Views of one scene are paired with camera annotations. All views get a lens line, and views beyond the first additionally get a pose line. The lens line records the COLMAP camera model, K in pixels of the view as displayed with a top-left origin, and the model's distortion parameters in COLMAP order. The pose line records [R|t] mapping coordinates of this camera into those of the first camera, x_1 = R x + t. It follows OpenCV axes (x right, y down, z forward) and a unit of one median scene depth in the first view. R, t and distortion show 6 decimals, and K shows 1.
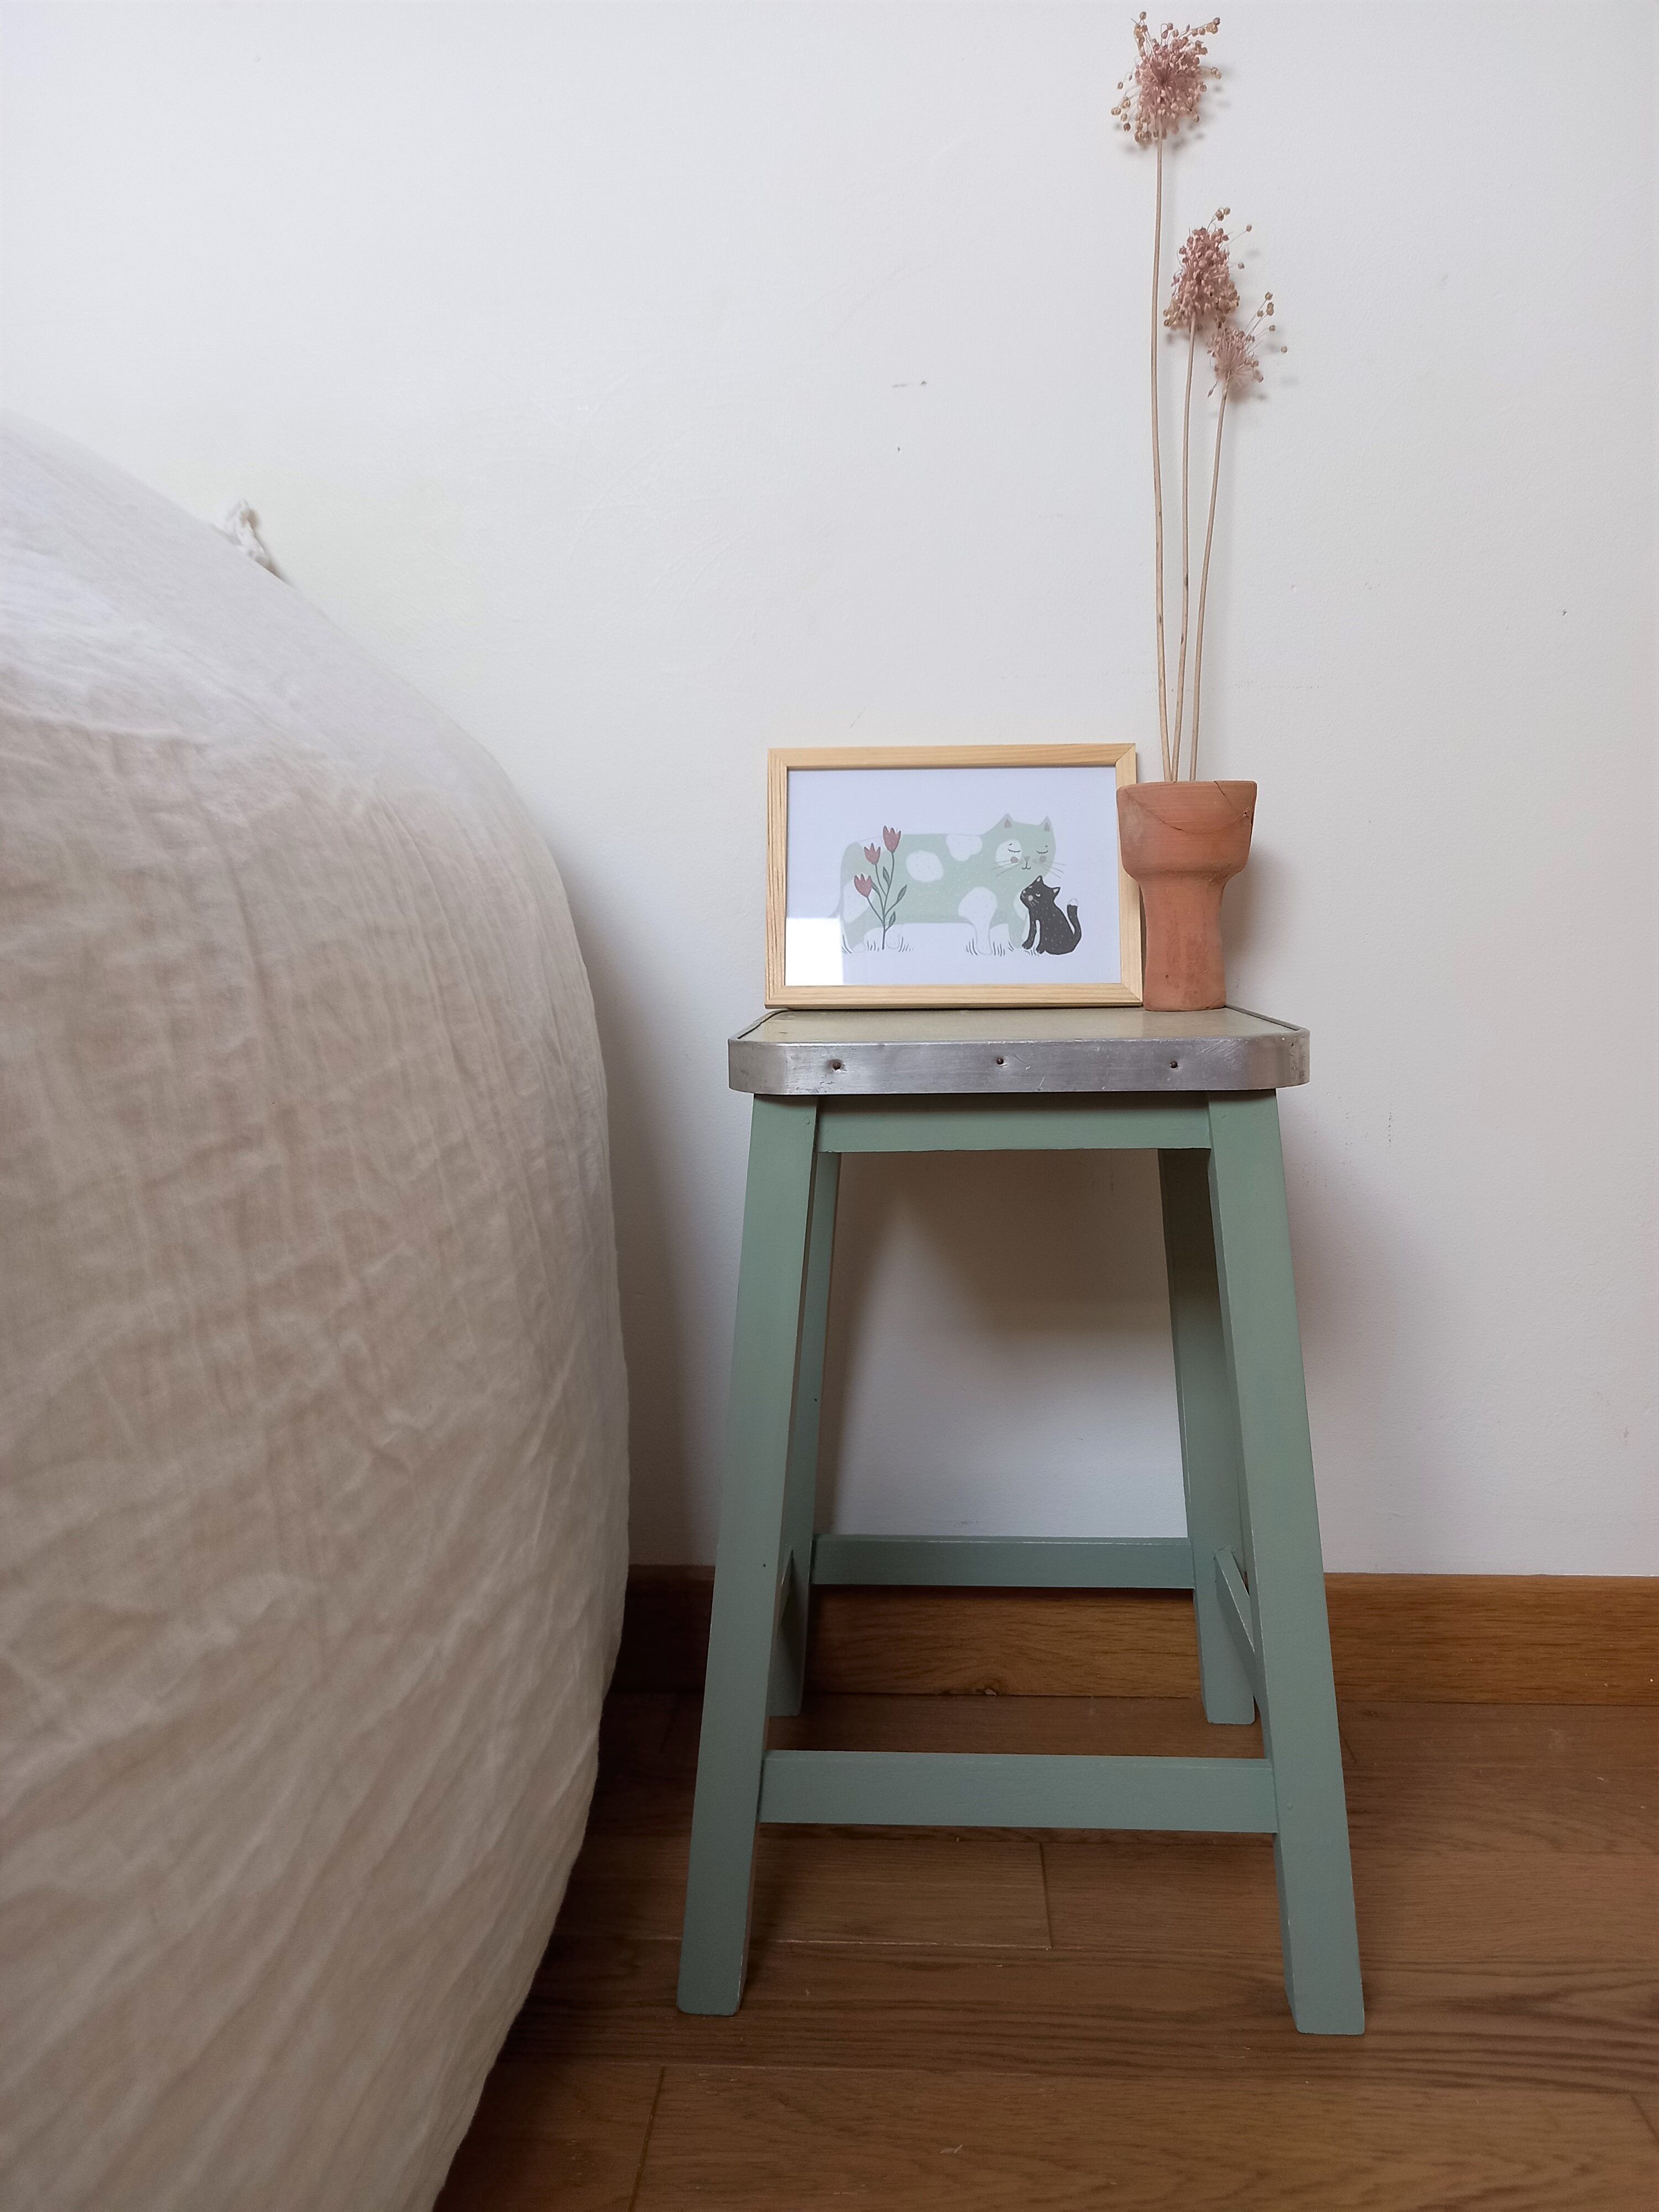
lens RADIAL K [[1679.7, 0, 827.2], [0, 1679.7, 1033.7], [0, 0, 1]] dist [-0.005435, 0.030594]
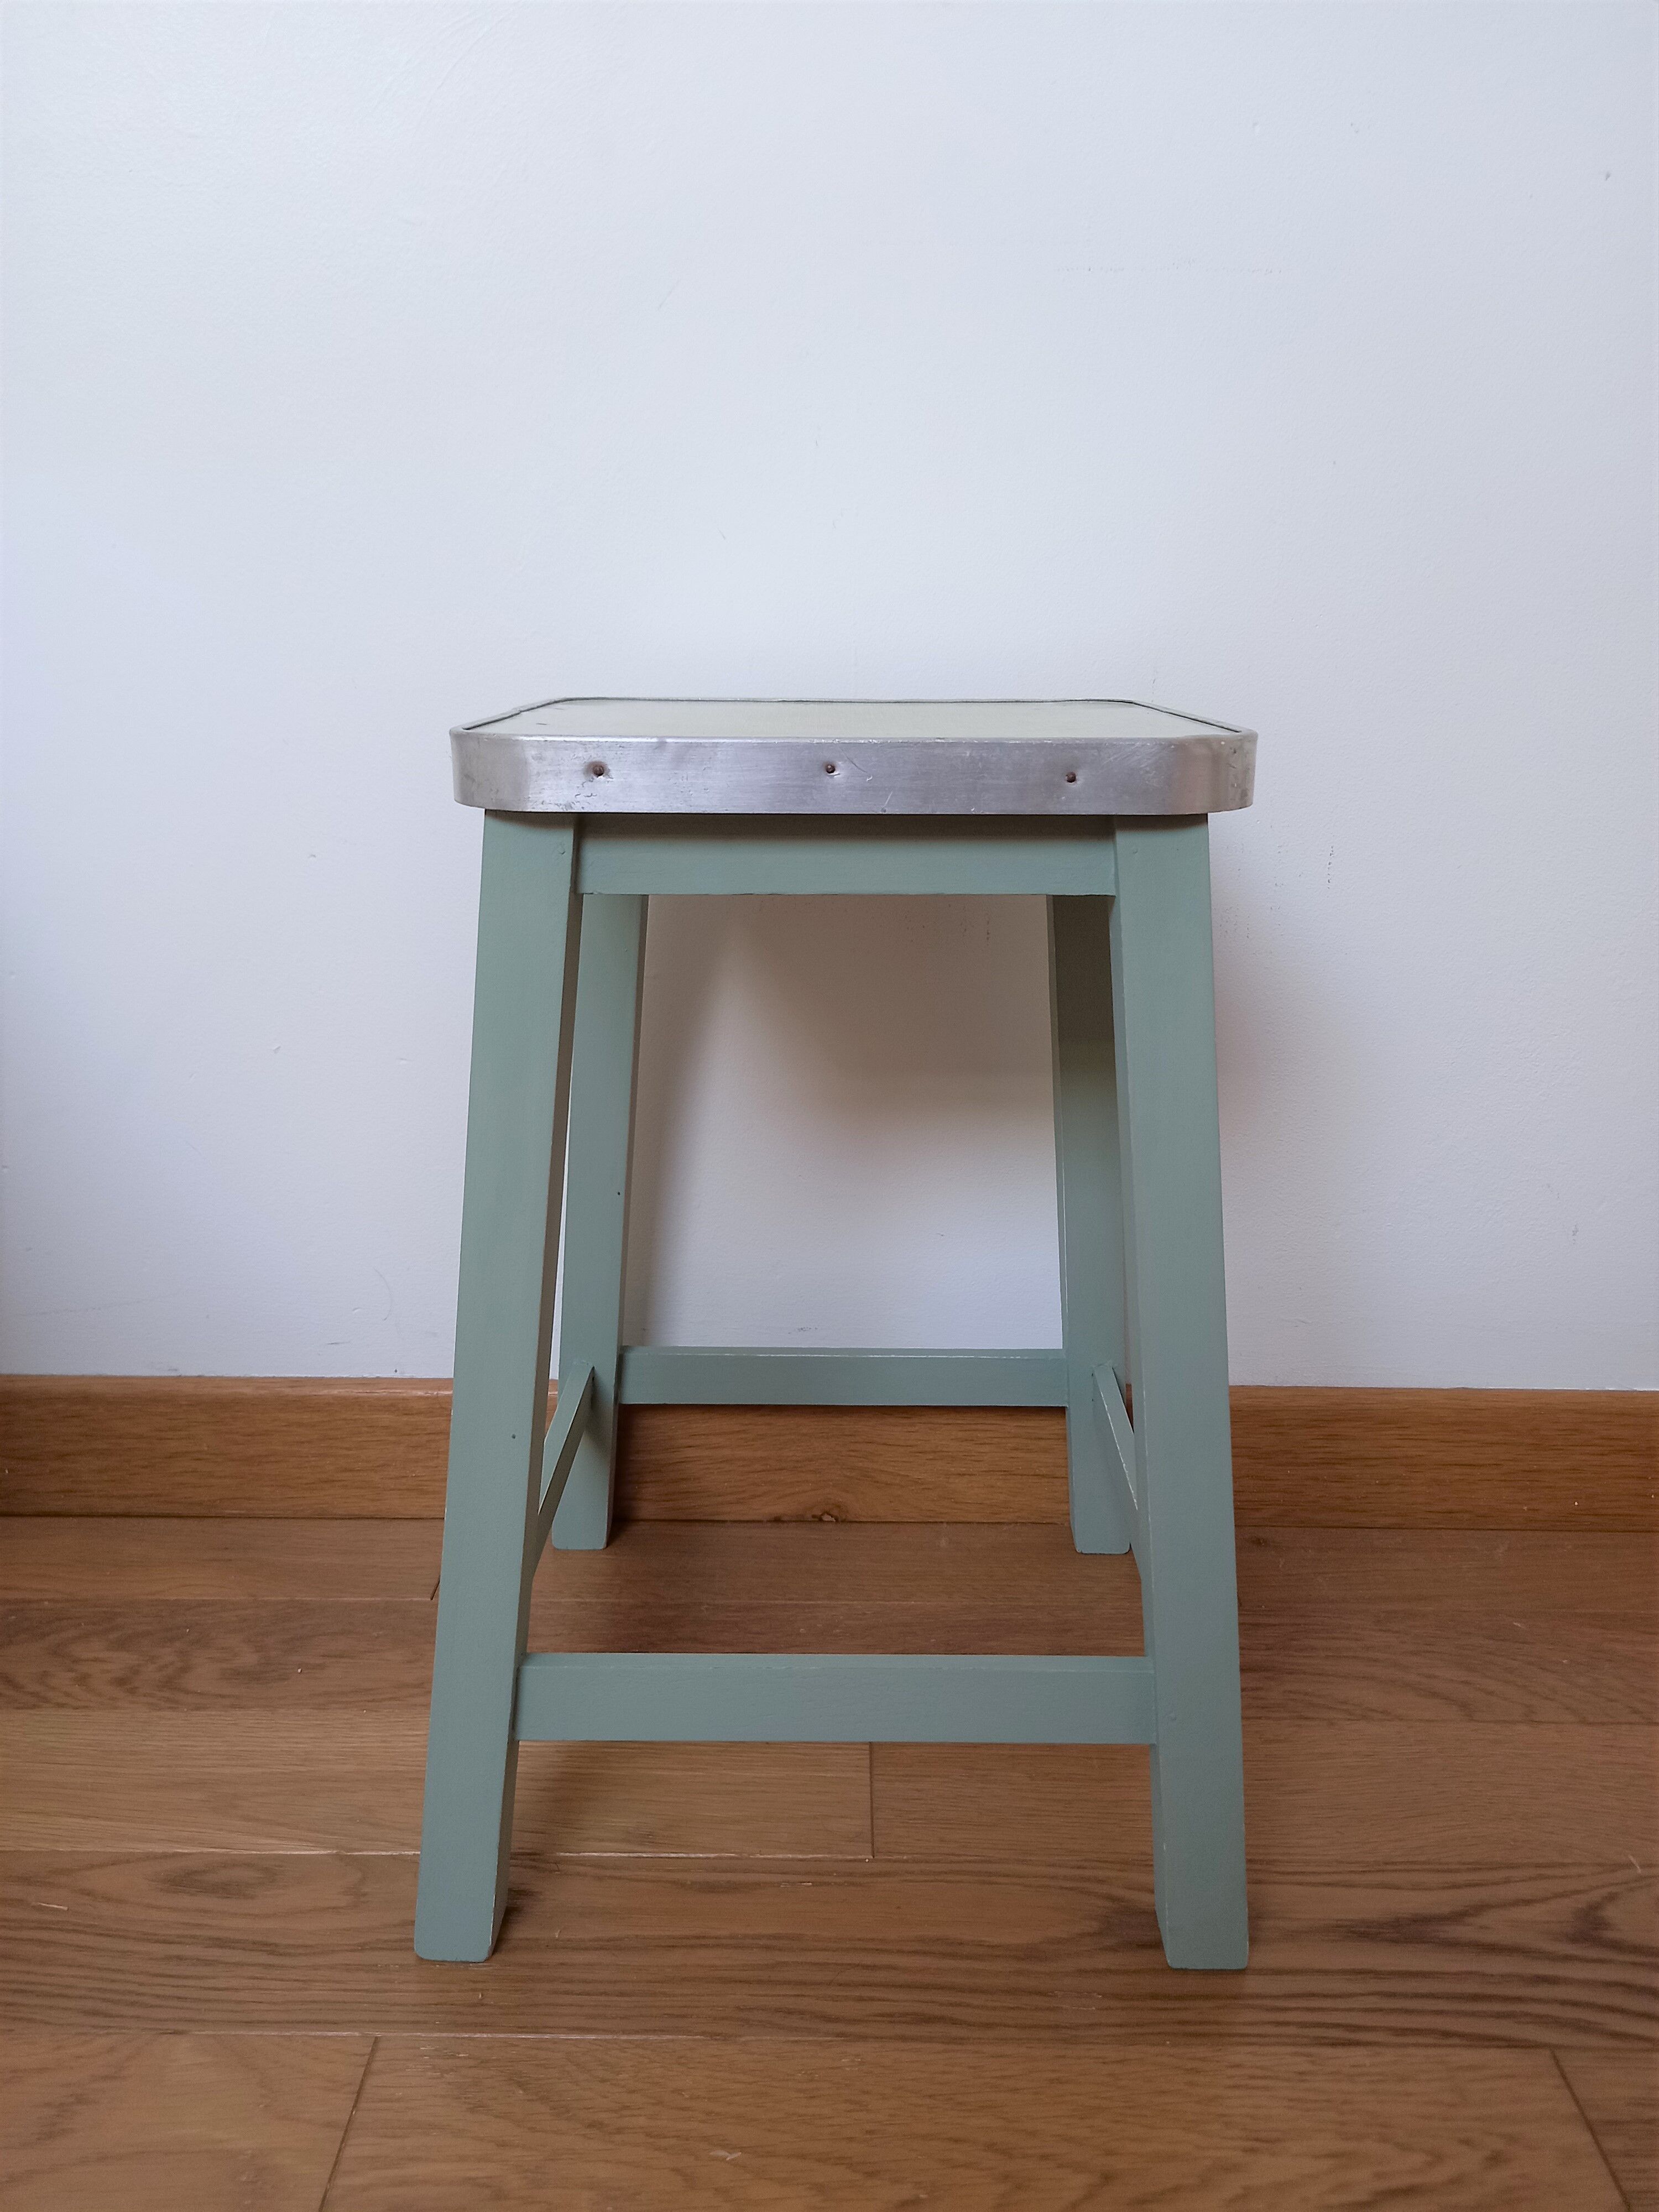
lens RADIAL K [[1619.5, 0, 829.5], [0, 1619.5, 1106.0], [0, 0, 1]] dist [0.005798, 0.004990]
pose [[0.998524, 0.006850, 0.053886, 0.065687], [-0.018054, 0.977472, 0.210293, 0.011676], [-0.051232, -0.210956, 0.976152, 0.293914]]
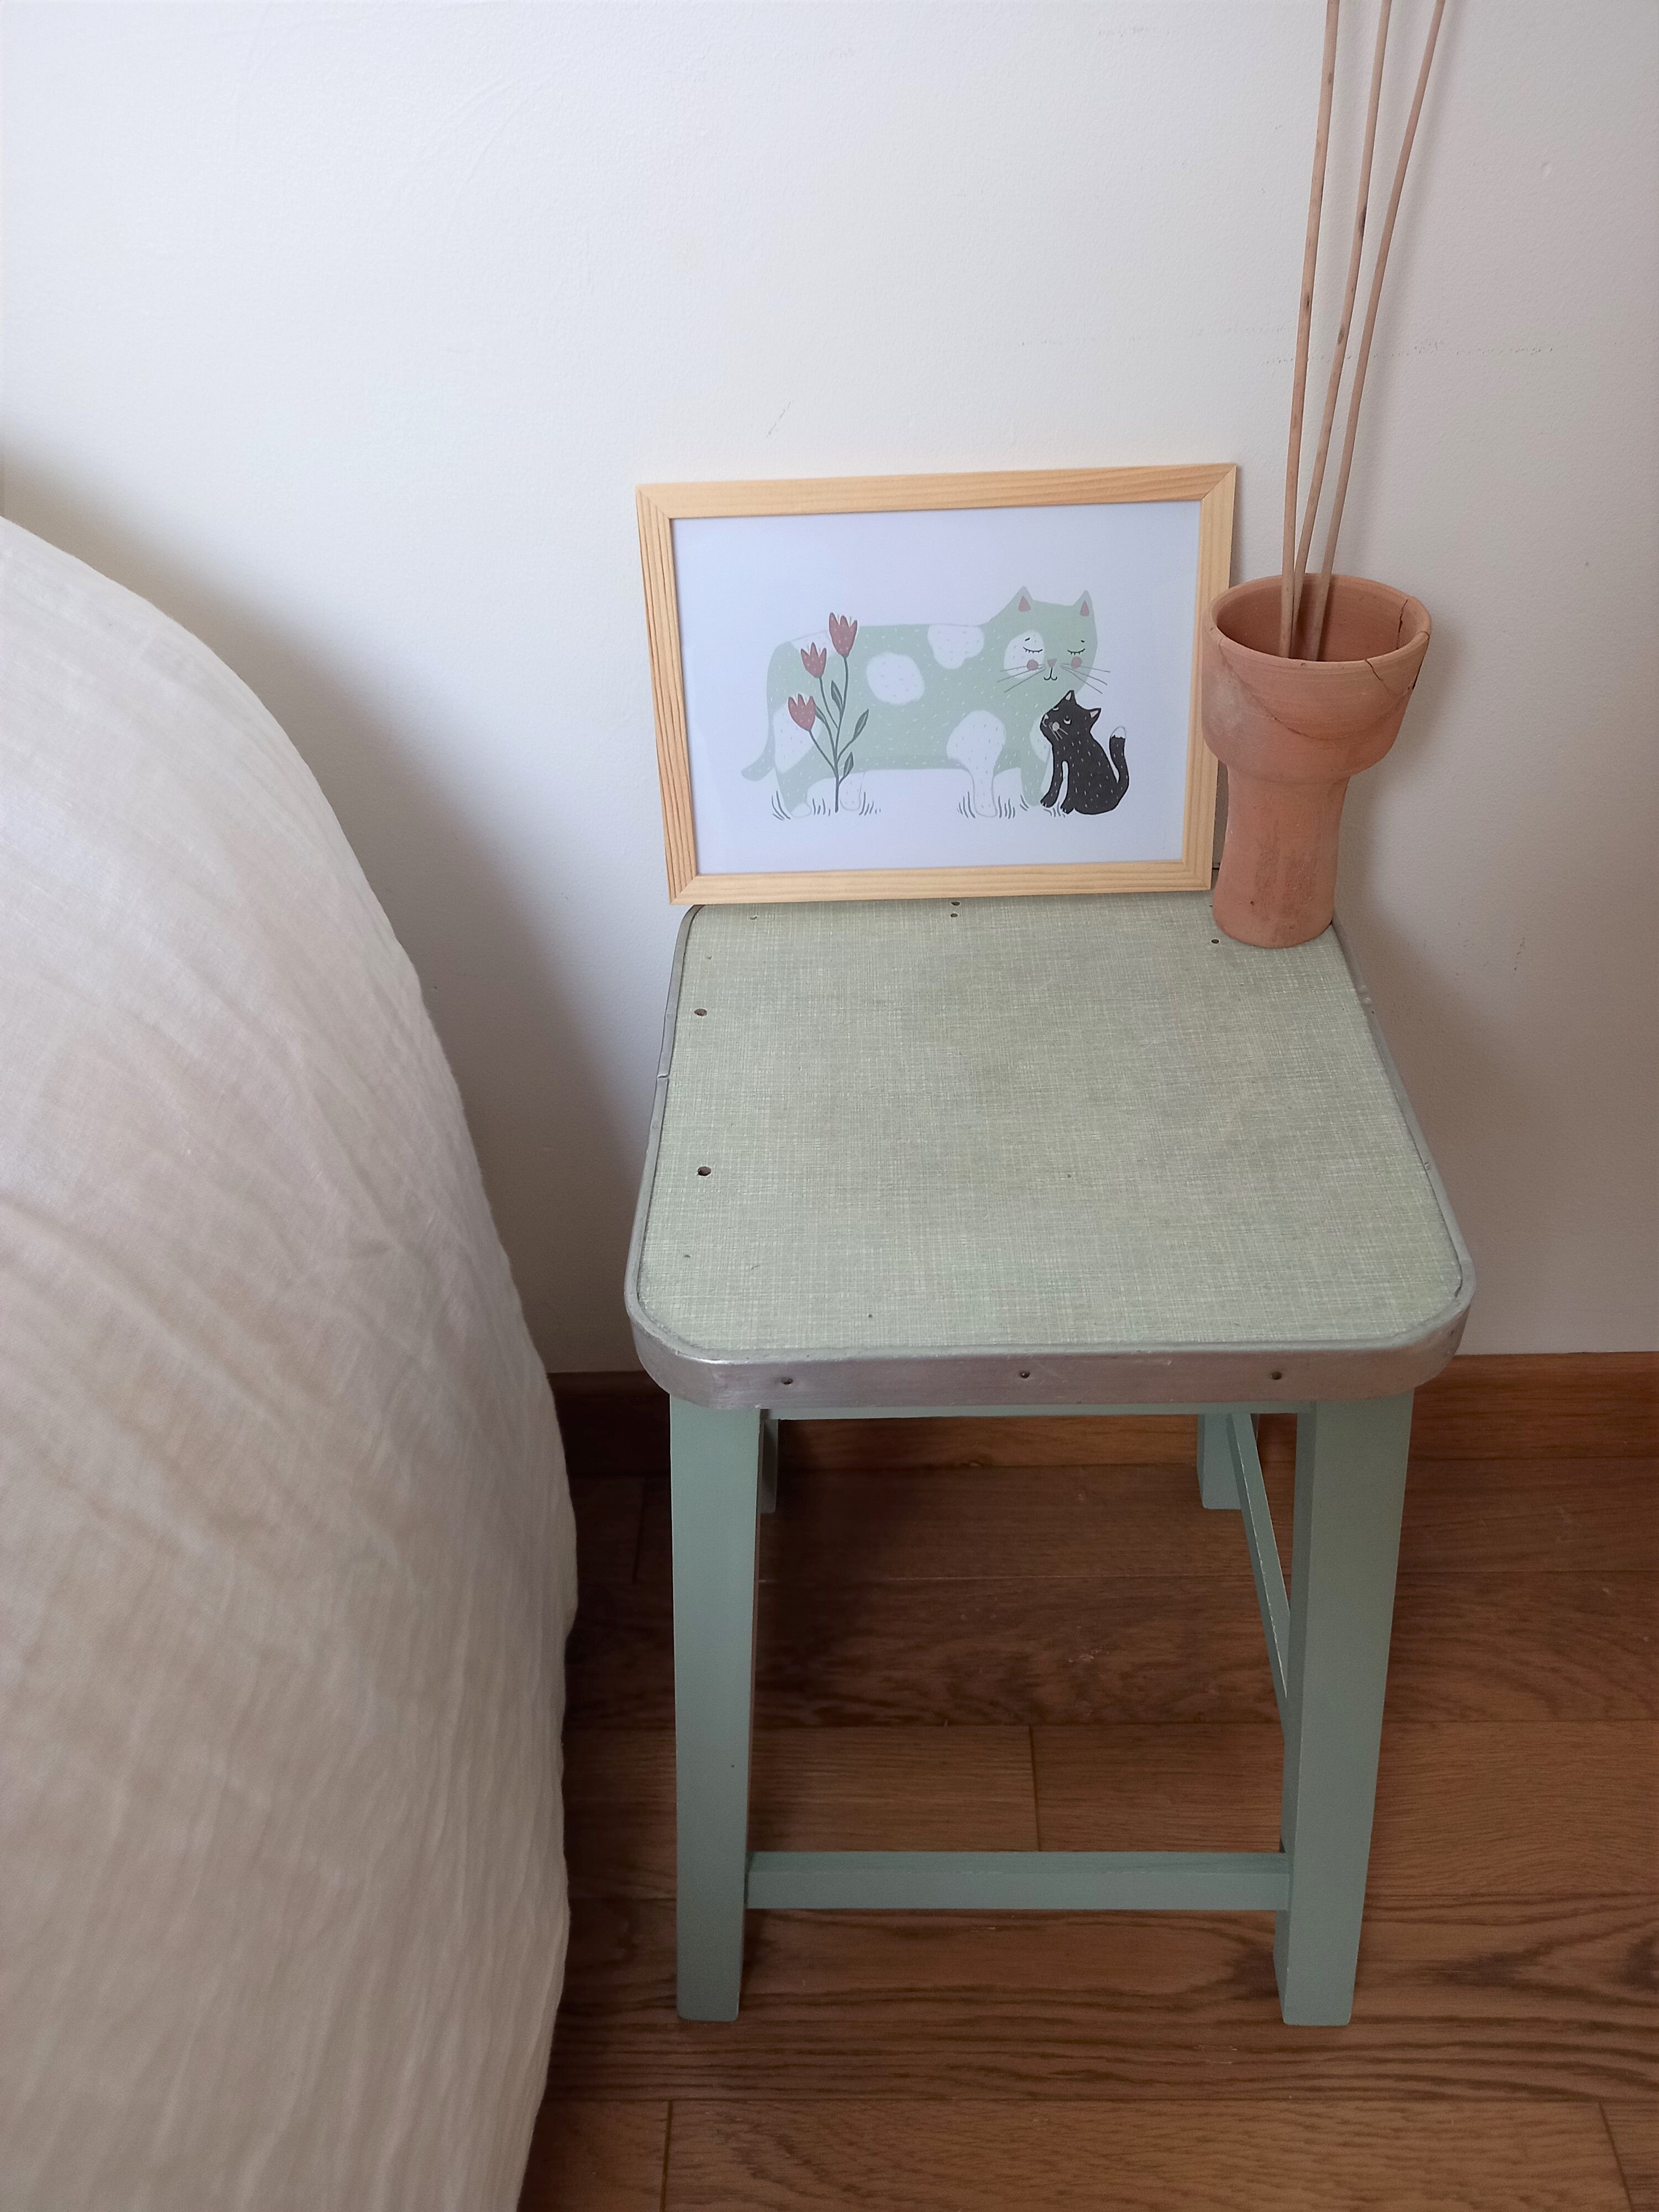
lens RADIAL K [[1679.7, 0, 827.2], [0, 1679.7, 1033.7], [0, 0, 1]] dist [-0.005435, 0.030594]
pose [[0.998393, -0.055422, 0.011857, 0.020413], [0.037750, 0.806325, 0.590267, -0.469375], [-0.042274, -0.588870, 0.807121, 0.492532]]
